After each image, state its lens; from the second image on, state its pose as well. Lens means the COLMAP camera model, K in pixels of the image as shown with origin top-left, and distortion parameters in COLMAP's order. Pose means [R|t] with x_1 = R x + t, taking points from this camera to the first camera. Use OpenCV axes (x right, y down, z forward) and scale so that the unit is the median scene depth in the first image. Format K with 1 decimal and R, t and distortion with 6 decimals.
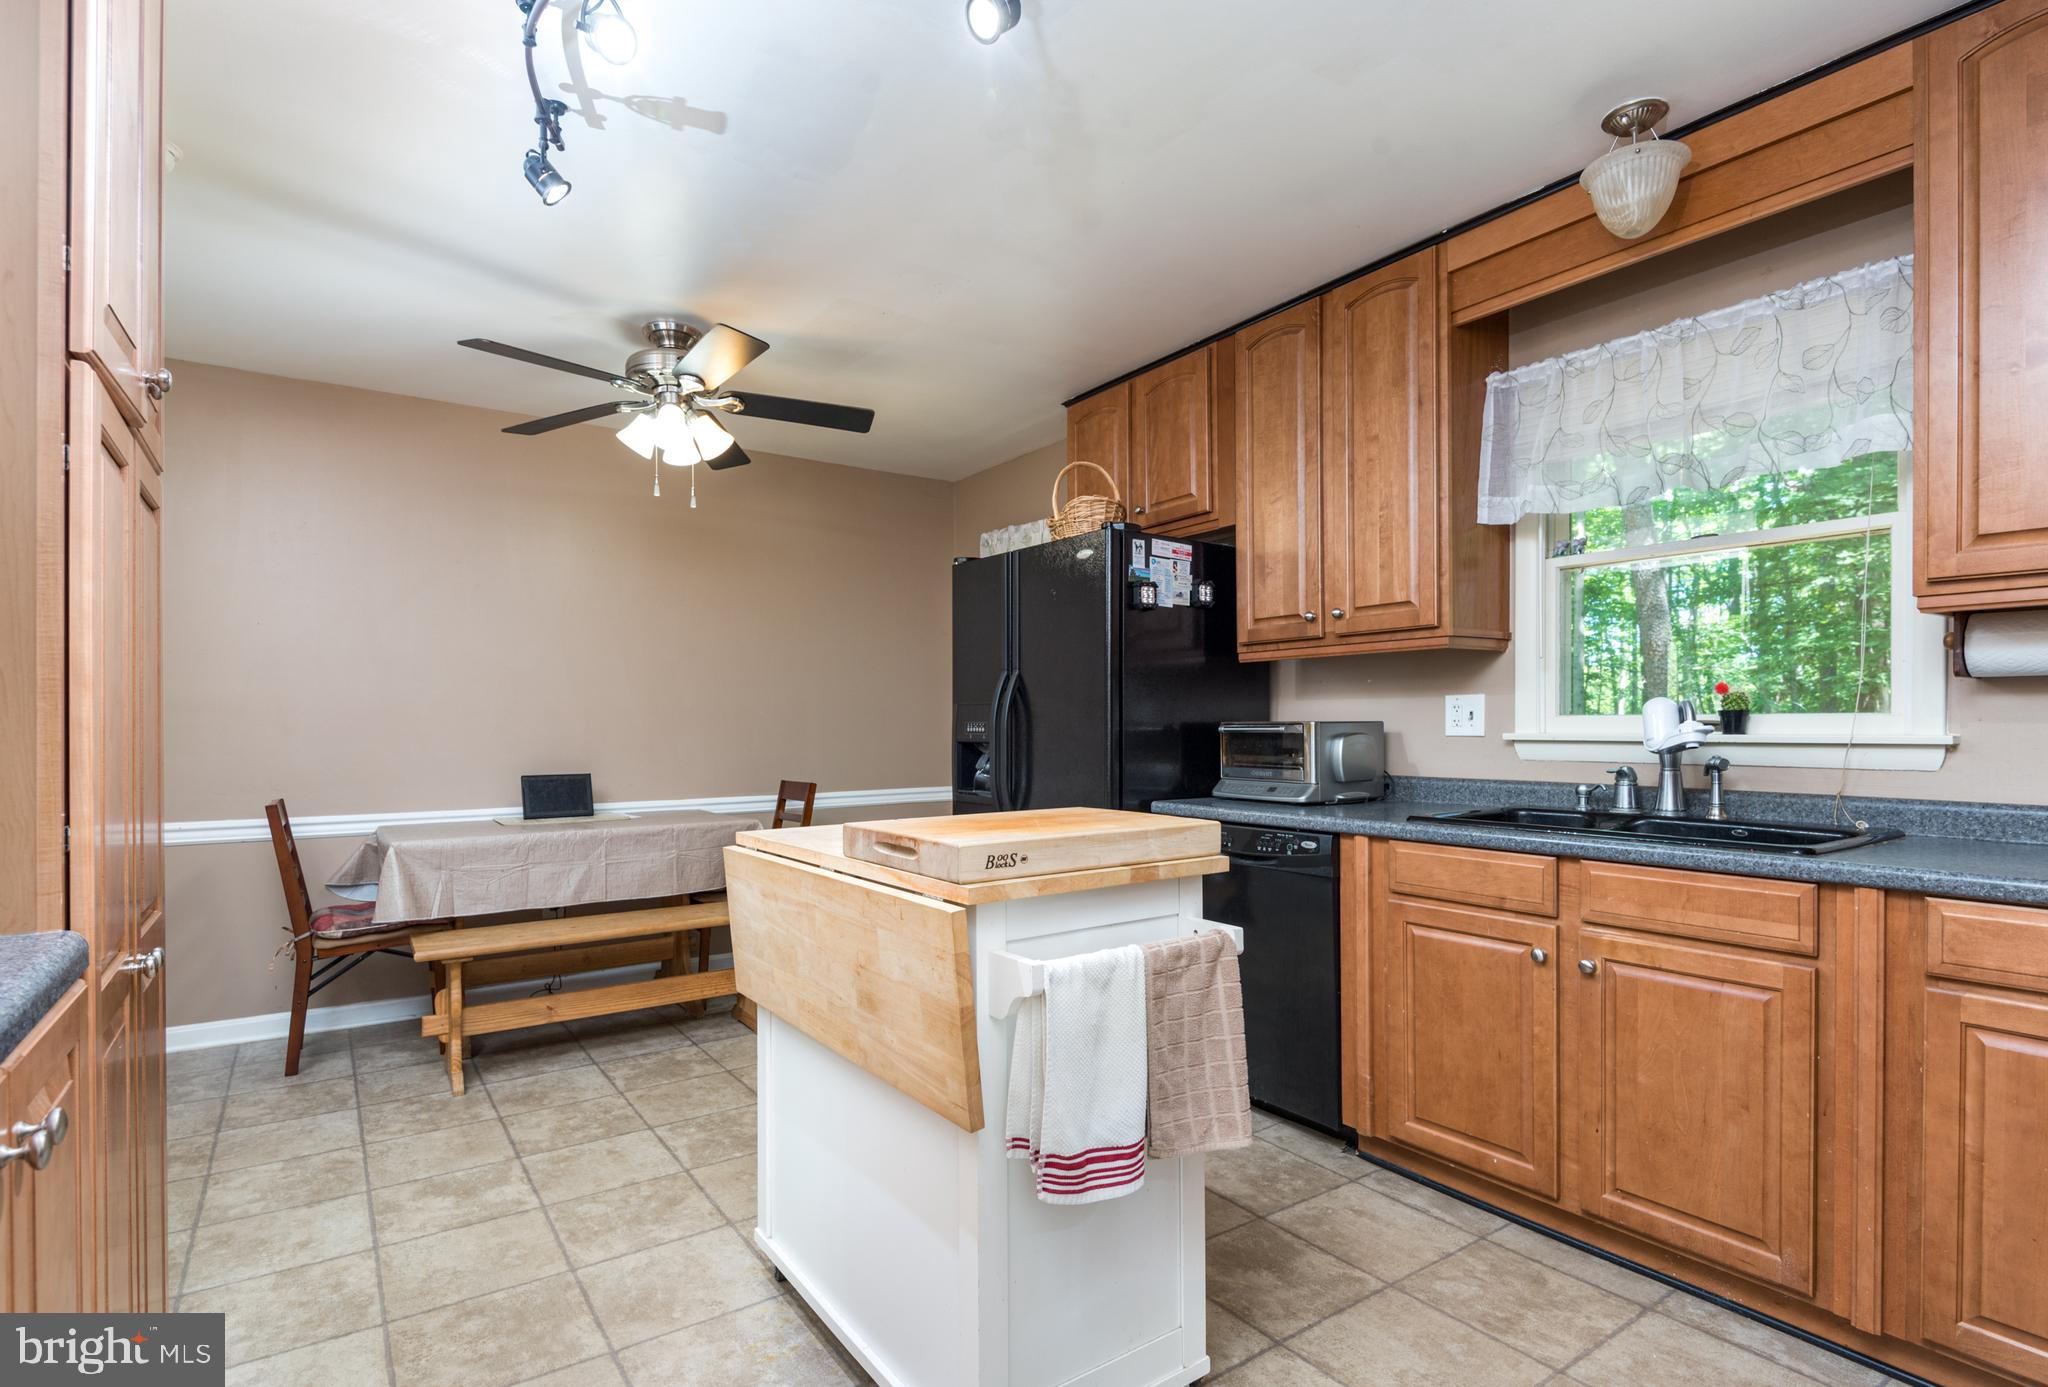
lens RADIAL K [[1006.7, 0, 1028.3], [0, 1006.7, 732.1], [0, 0, 1]] dist [0.026025, -0.020991]
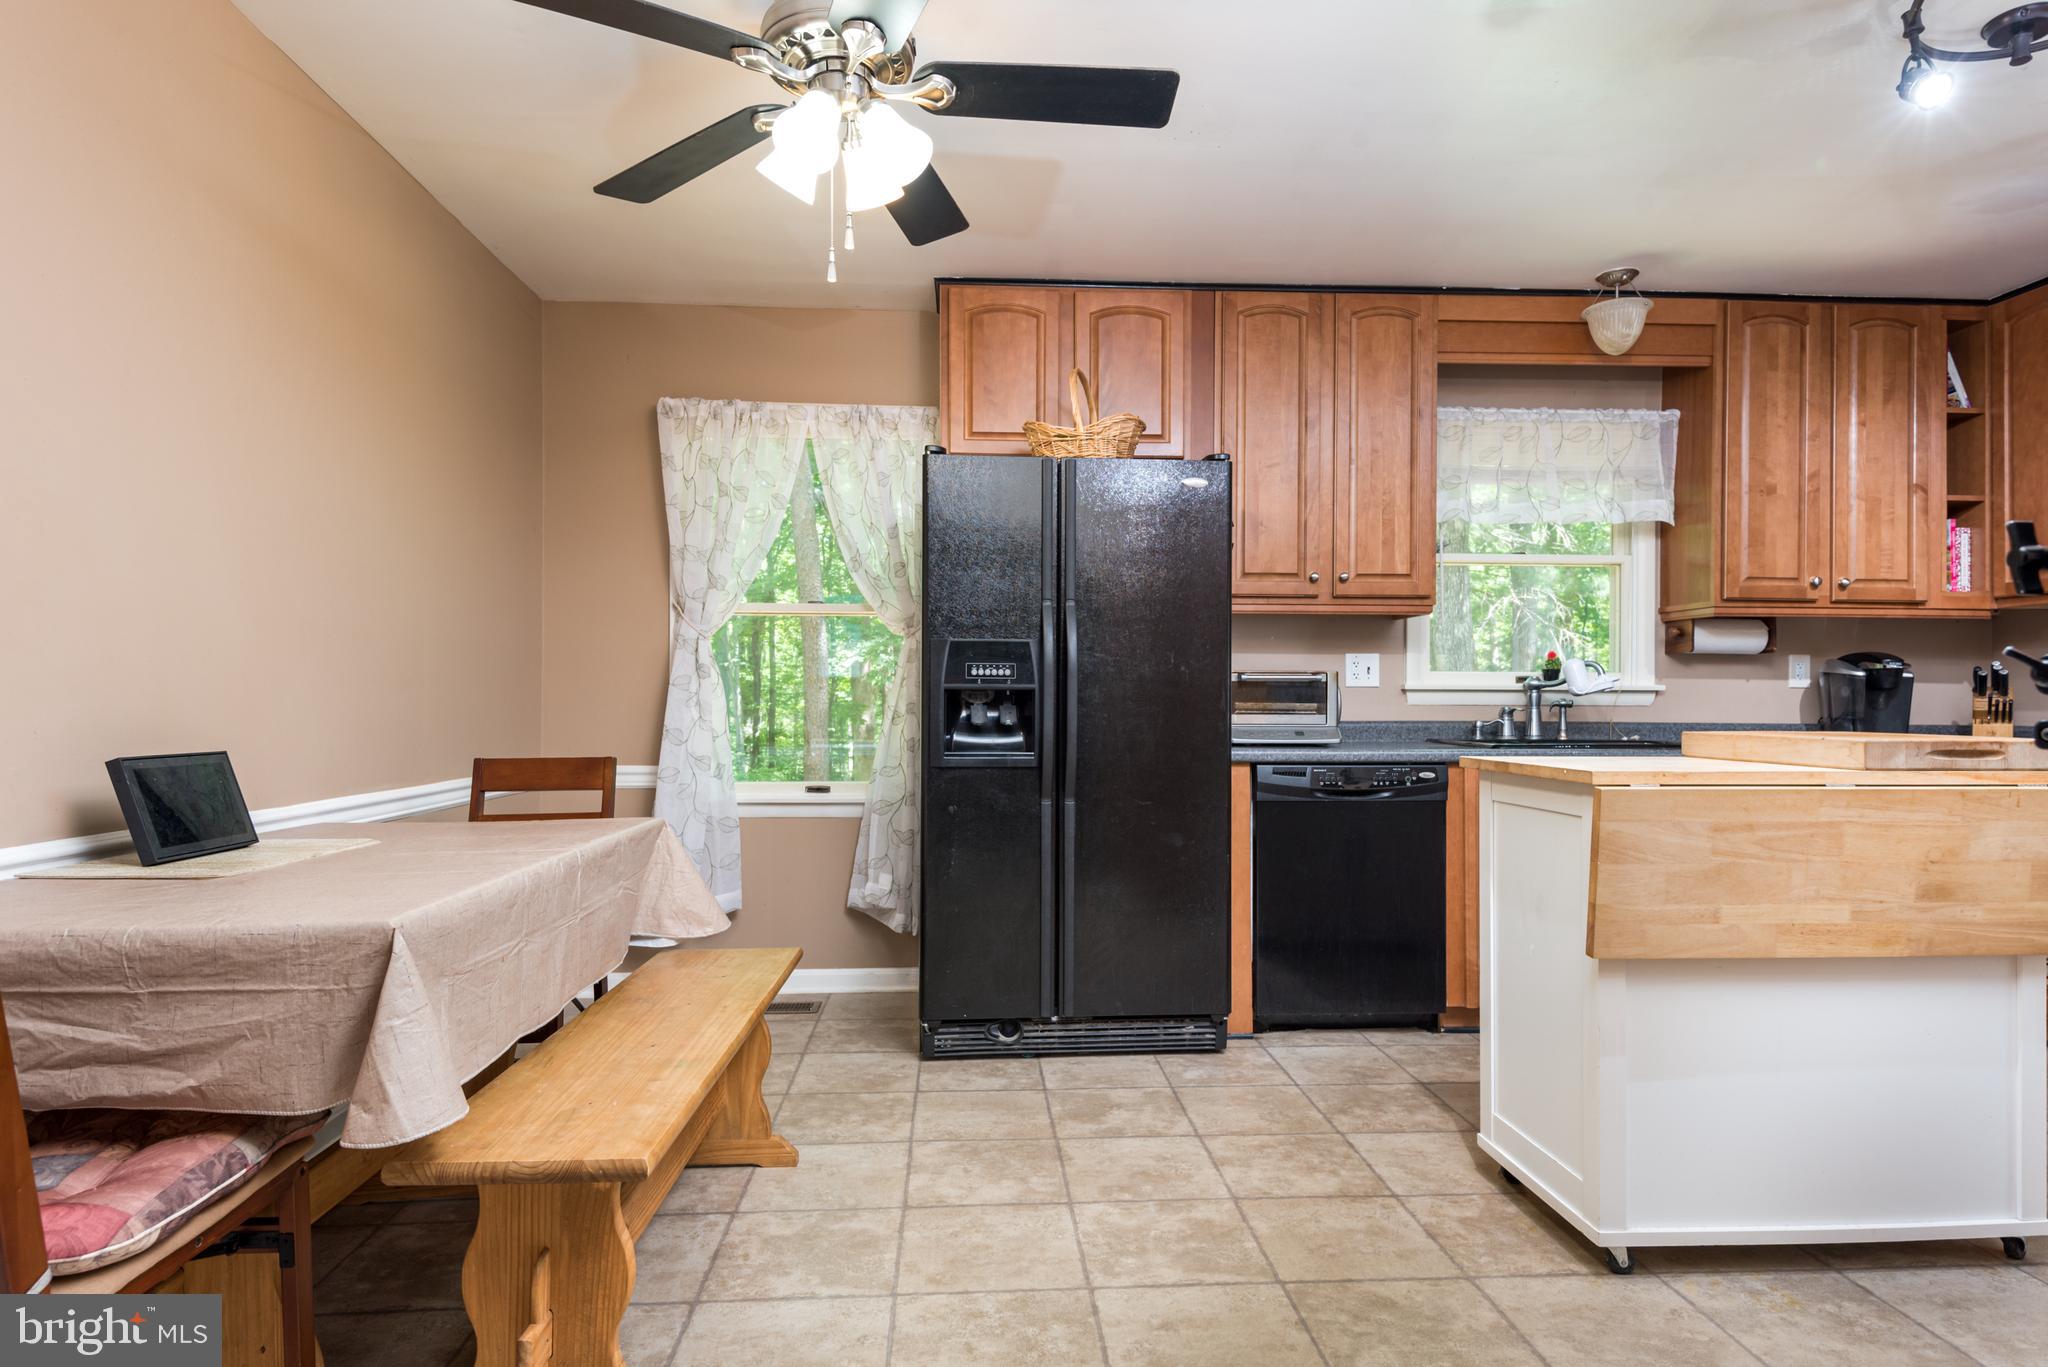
lens RADIAL K [[1104.0, 0, 1020.6], [0, 1104.0, 693.6], [0, 0, 1]] dist [0.032198, -0.023193]
pose [[0.529148, 0.013142, 0.848428, -1.058415], [0.000603, 0.999874, -0.015864, 0.037981], [-0.848529, 0.008906, 0.529074, 0.722297]]
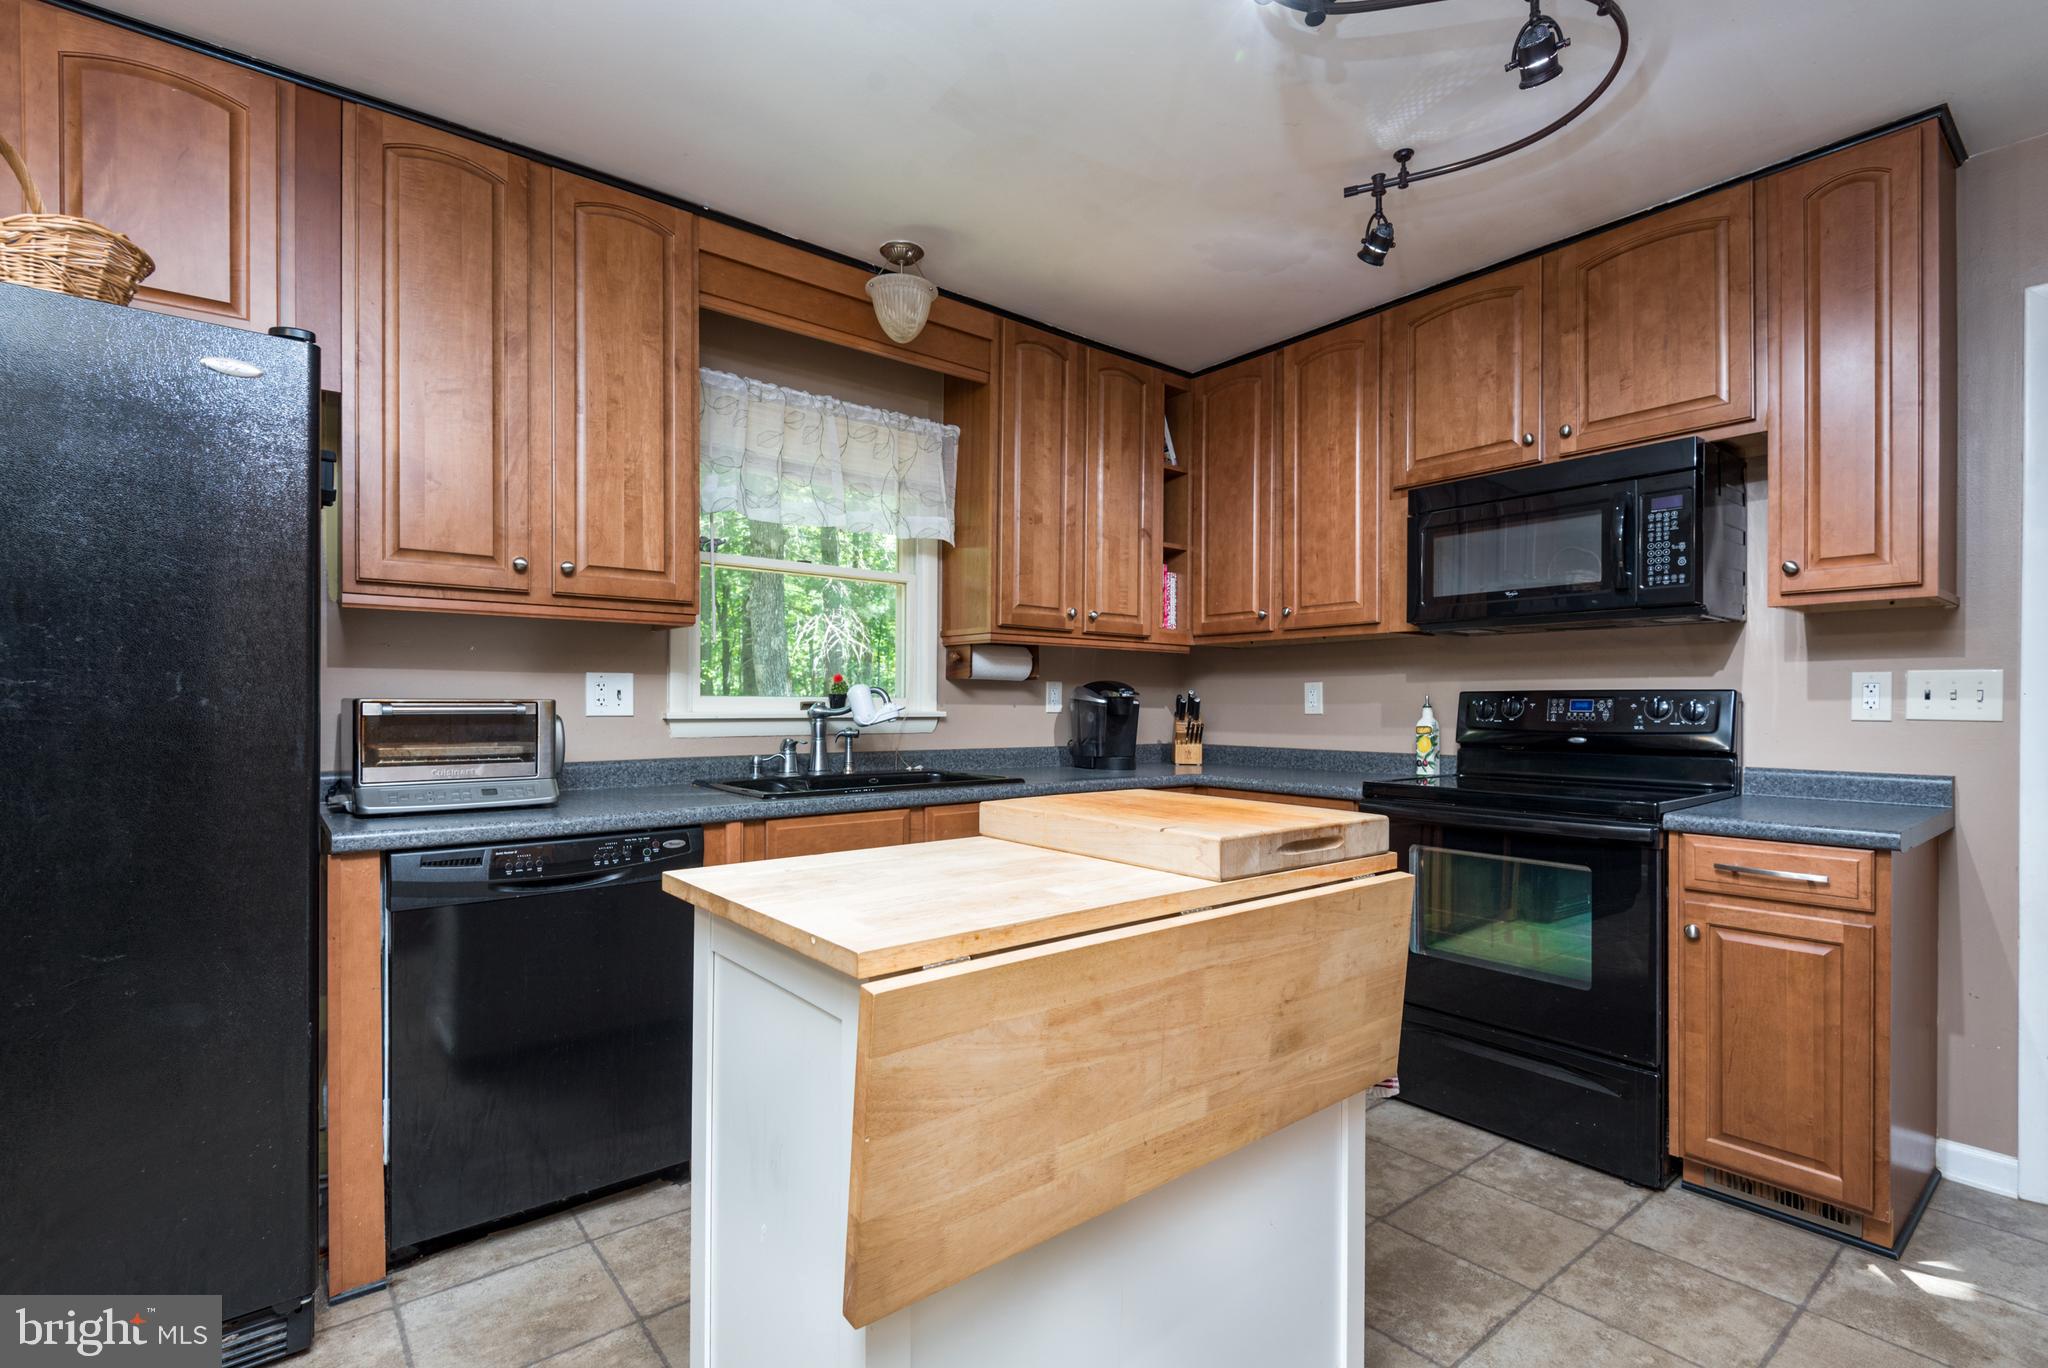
lens RADIAL K [[939.3, 0, 1034.2], [0, 939.3, 706.4], [0, 0, 1]] dist [0.032970, -0.022691]
pose [[-0.074106, 0.000162, 0.997250, -0.545625], [0.004002, 0.999992, 0.000135, -0.003875], [-0.997242, 0.004001, -0.074106, 0.755730]]
